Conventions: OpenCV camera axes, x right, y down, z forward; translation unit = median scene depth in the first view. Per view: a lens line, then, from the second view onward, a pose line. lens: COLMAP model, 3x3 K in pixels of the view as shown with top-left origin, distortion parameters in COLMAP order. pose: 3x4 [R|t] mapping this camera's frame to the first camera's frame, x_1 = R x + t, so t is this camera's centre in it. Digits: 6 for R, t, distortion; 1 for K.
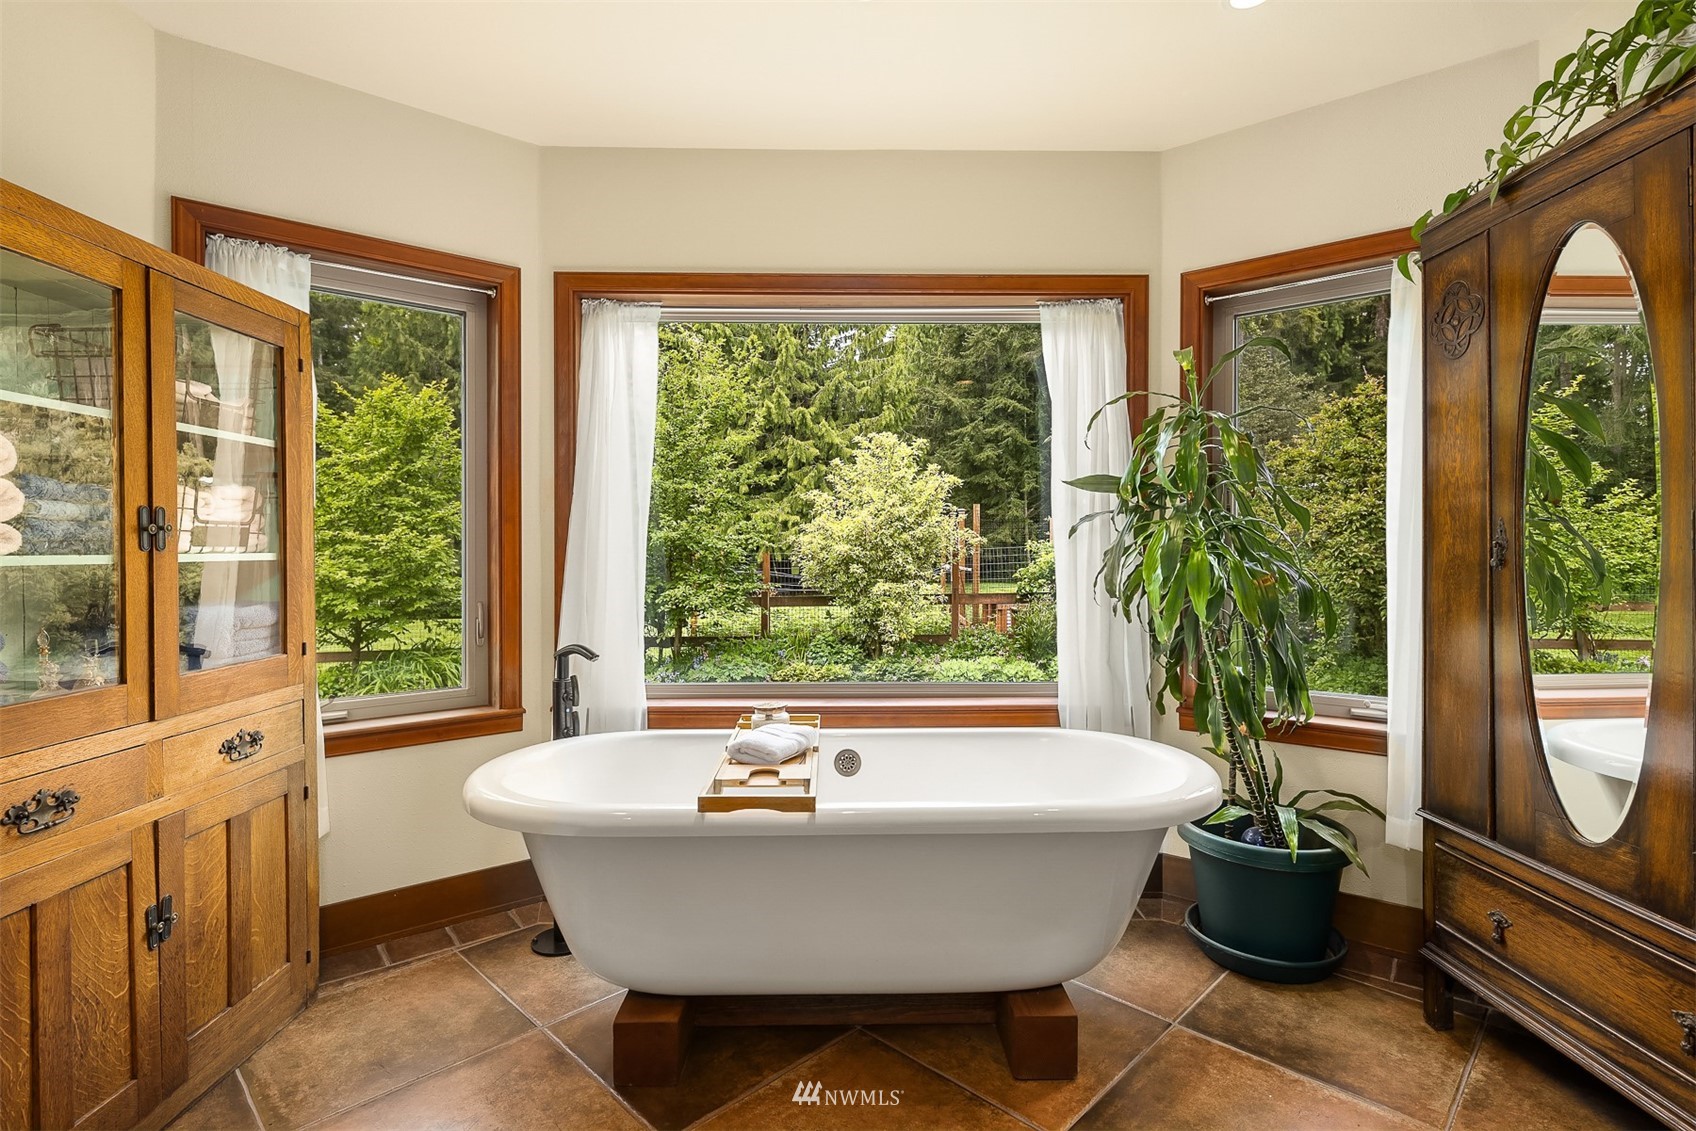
lens RADIAL K [[827.4, 0, 850.2], [0, 827.4, 561.9], [0, 0, 1]] dist [0.005778, -0.005796]
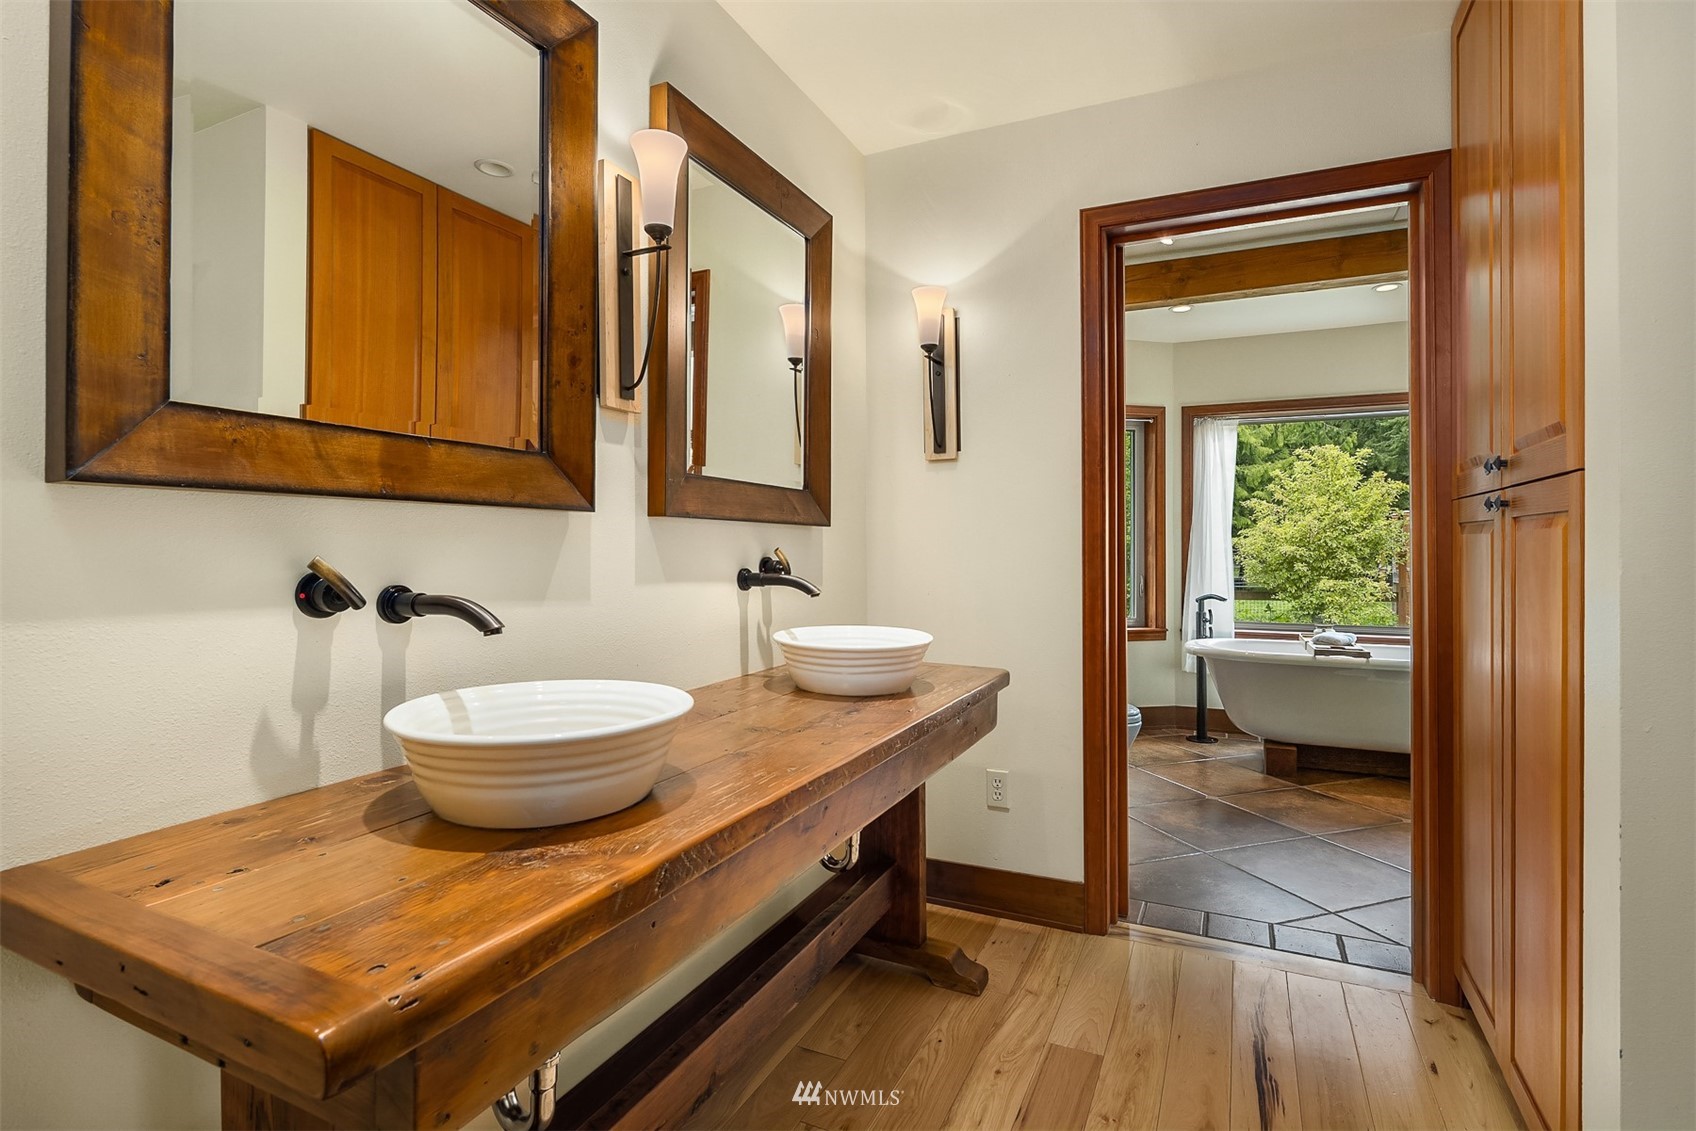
lens RADIAL K [[827.4, 0, 846.0], [0, 827.4, 536.5], [0, 0, 1]] dist [0.005778, -0.005796]
pose [[0.900423, -0.001313, -0.435014, -0.057798], [-0.011831, 0.999552, -0.027504, 0.005080], [0.434855, 0.029912, 0.900003, -0.287695]]
